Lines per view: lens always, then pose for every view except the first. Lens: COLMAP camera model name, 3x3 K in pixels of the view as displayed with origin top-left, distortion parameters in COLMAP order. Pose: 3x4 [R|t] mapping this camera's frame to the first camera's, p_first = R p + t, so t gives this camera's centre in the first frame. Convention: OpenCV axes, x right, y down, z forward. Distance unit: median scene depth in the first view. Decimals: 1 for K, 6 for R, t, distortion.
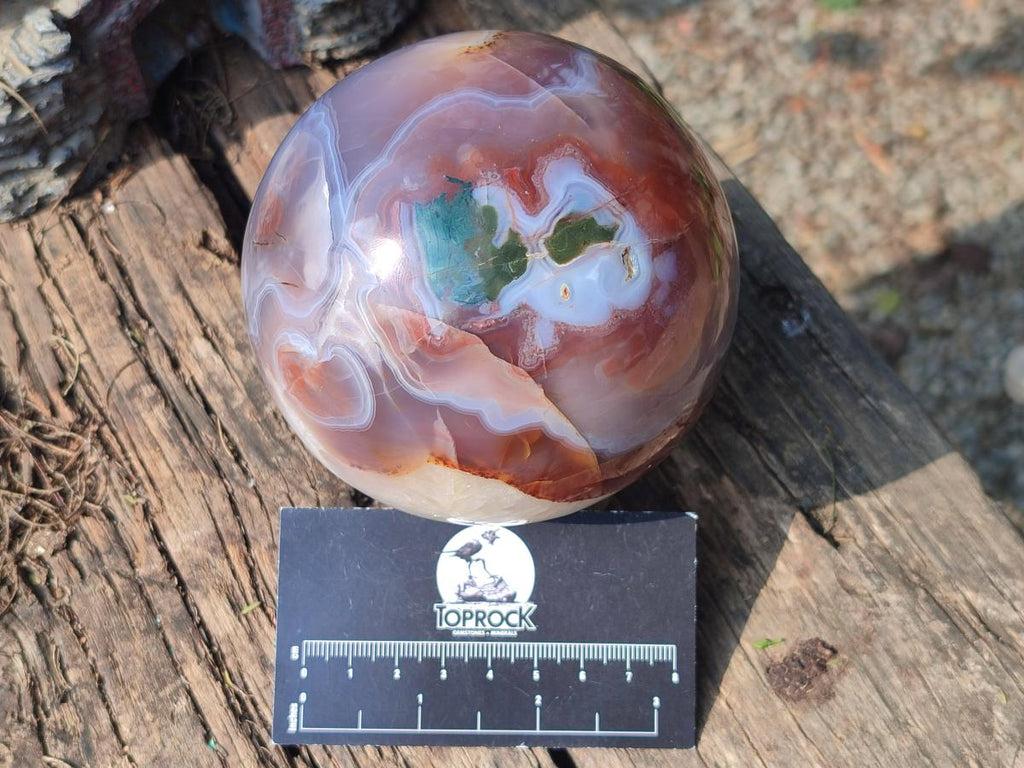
lens RADIAL K [[1504.9, 0, 512.0], [0, 1504.9, 384.0], [0, 0, 1]] dist [0.341039, -1.607675]
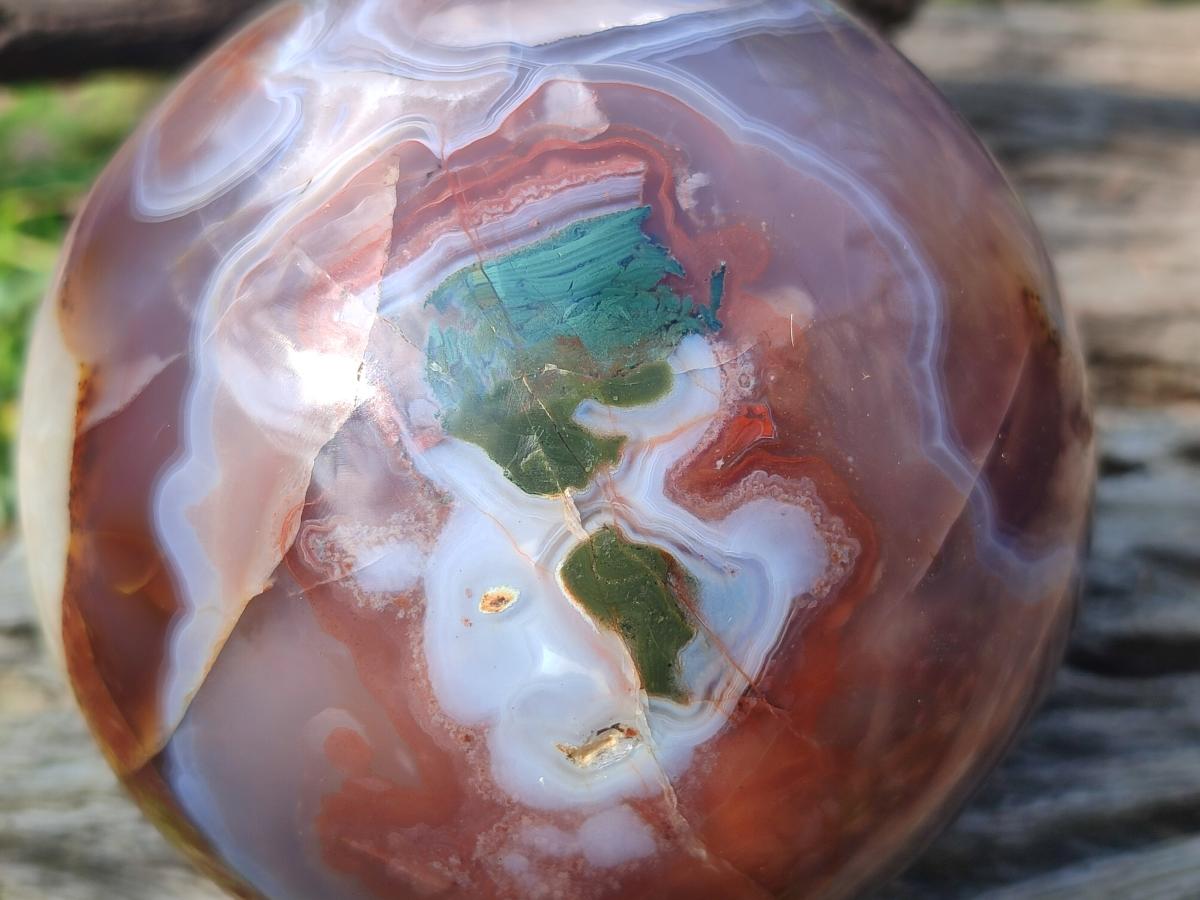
lens RADIAL K [[1763.6, 0, 600.0], [0, 1763.6, 450.0], [0, 0, 1]] dist [0.341039, -1.607675]
pose [[0.176547, 0.979096, -0.101006, 0.048067], [-0.984043, 0.177878, 0.004253, -0.096075], [0.022131, 0.098643, 0.994877, 0.515949]]
